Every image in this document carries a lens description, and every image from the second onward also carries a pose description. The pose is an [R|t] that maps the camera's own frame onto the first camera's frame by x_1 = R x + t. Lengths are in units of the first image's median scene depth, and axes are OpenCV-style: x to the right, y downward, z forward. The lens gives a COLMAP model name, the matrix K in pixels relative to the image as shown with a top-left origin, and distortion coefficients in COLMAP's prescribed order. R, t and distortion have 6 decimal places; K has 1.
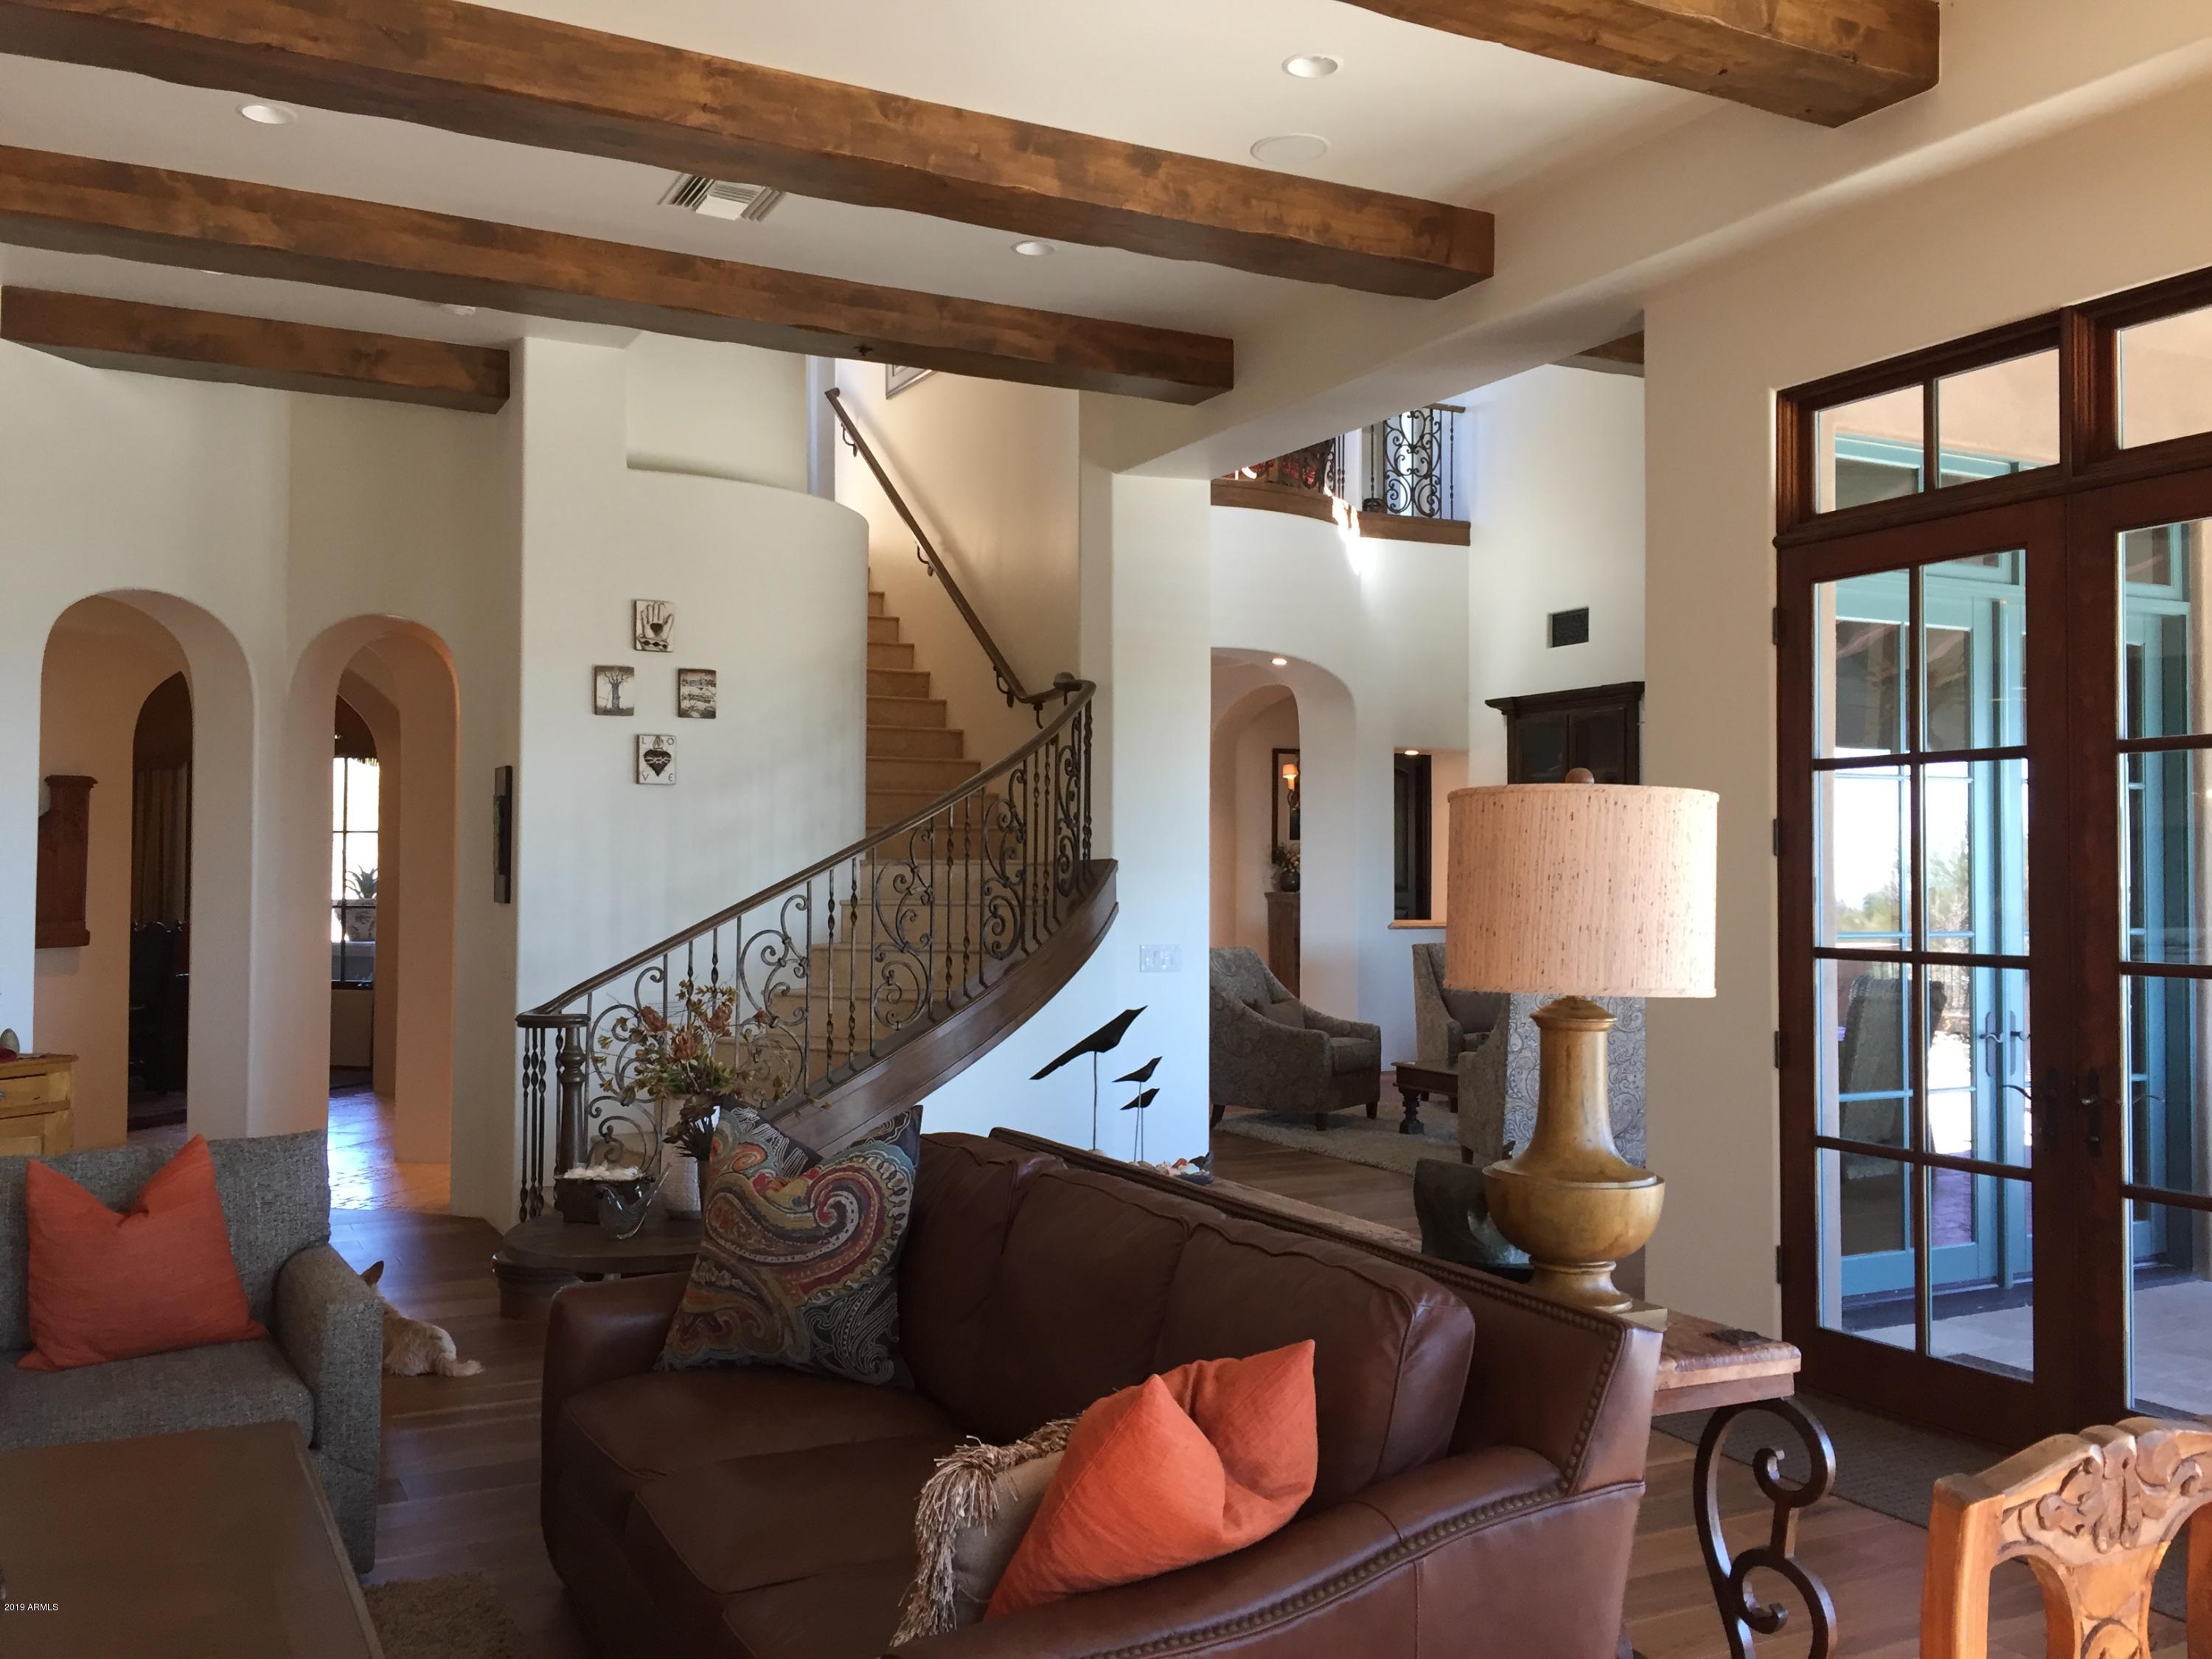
lens RADIAL K [[1898.3, 0, 1101.5], [0, 1898.3, 824.4], [0, 0, 1]] dist [0.091362, -0.144352]
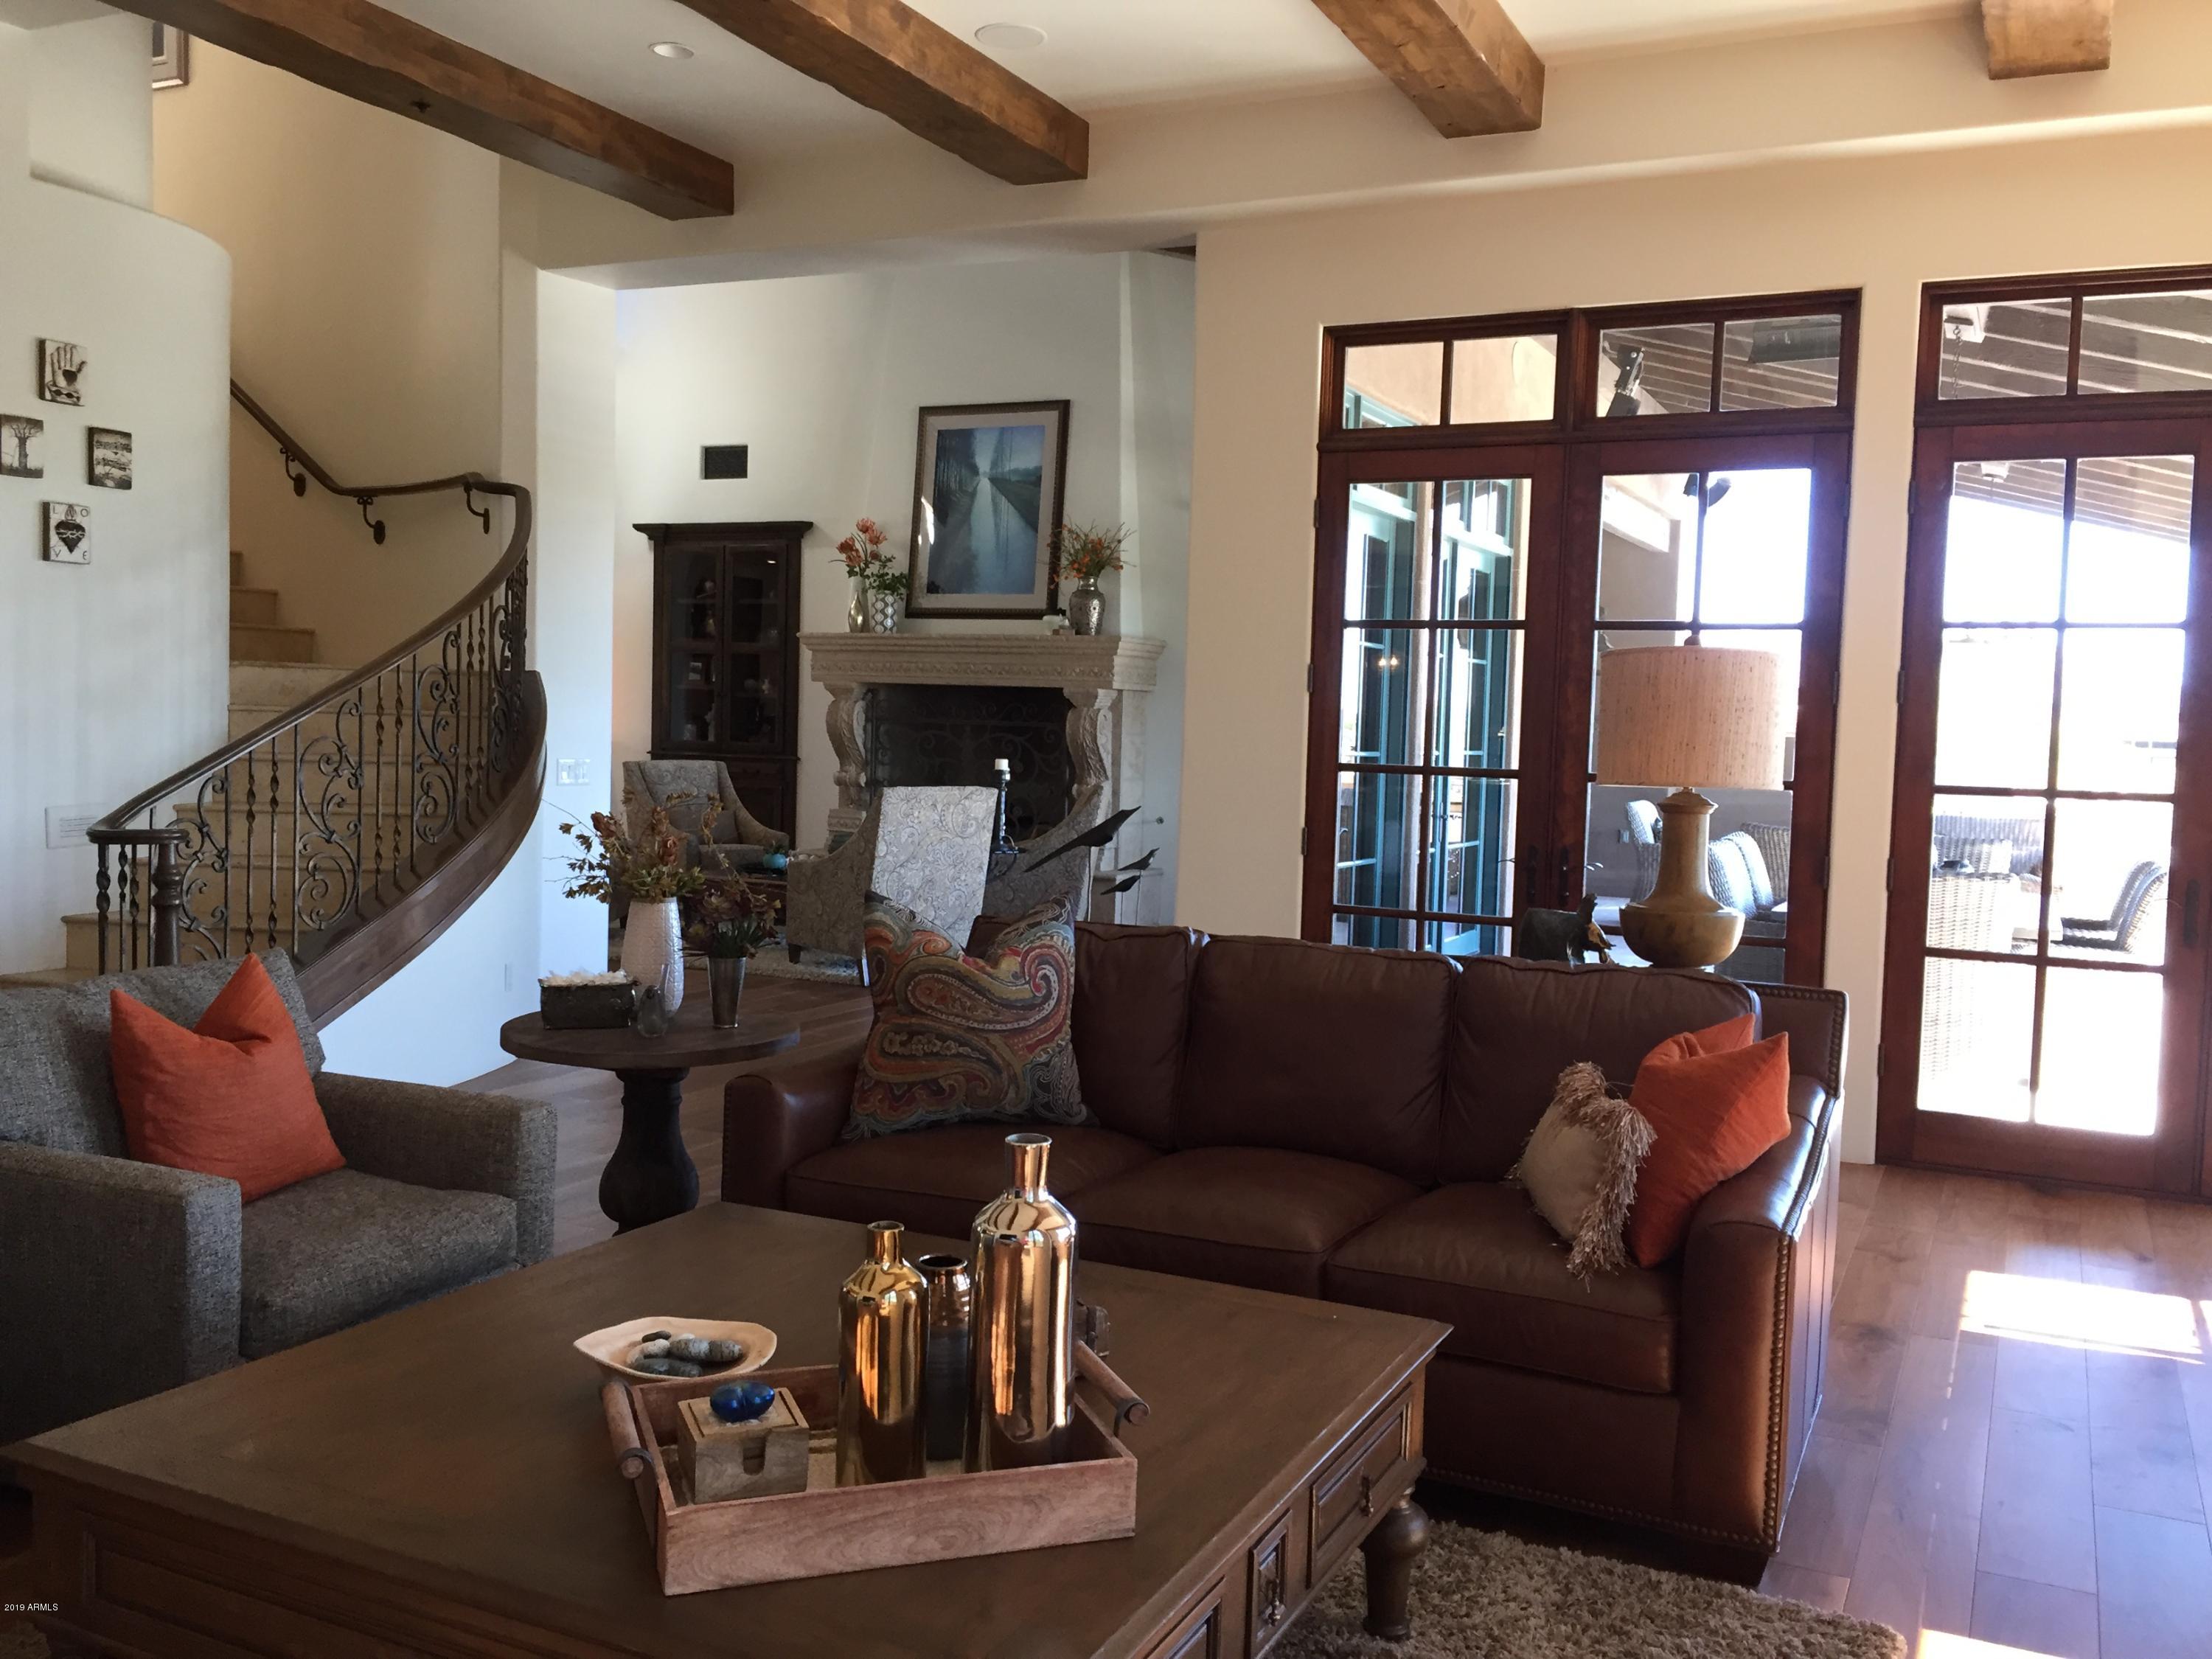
lens RADIAL K [[1898.3, 0, 1101.5], [0, 1898.3, 824.4], [0, 0, 1]] dist [0.091362, -0.144352]
pose [[0.803478, -0.010454, 0.595242, -0.500135], [-0.044538, 0.995988, 0.077611, 0.010686], [-0.593666, -0.088870, 0.799789, 0.043401]]
